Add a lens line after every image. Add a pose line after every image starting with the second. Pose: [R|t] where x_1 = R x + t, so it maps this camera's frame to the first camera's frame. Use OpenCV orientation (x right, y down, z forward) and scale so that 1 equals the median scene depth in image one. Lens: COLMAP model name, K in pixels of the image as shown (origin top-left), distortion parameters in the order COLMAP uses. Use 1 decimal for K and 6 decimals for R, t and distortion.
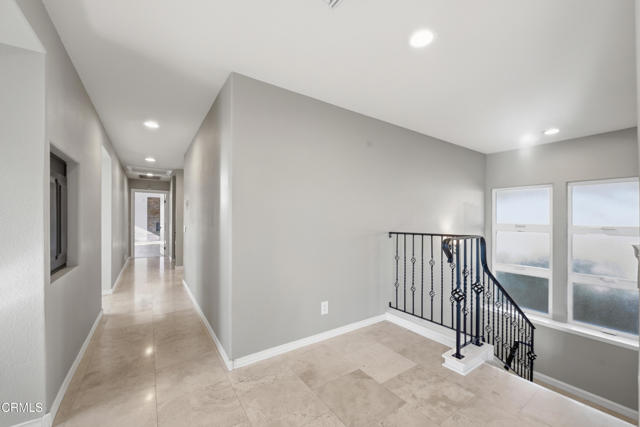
lens RADIAL K [[256.1, 0, 324.4], [0, 256.1, 218.6], [0, 0, 1]] dist [0.007438, -0.003206]
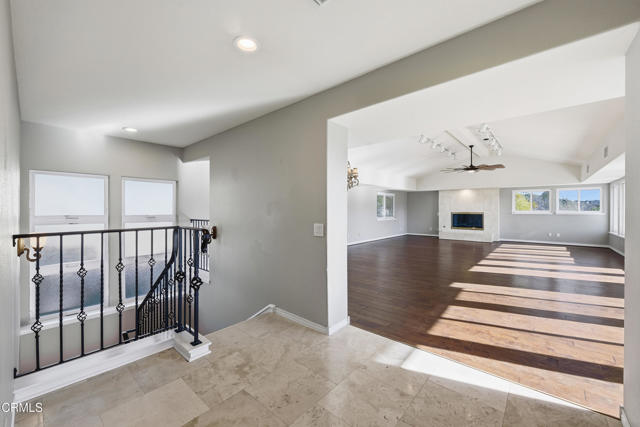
lens RADIAL K [[256.1, 0, 324.3], [0, 256.1, 211.0], [0, 0, 1]] dist [0.007438, -0.003206]
pose [[-0.246661, -0.007008, 0.969076, -0.625720], [-0.003135, 0.999974, 0.006433, -0.002739], [-0.969097, -0.001451, -0.246677, 0.787425]]
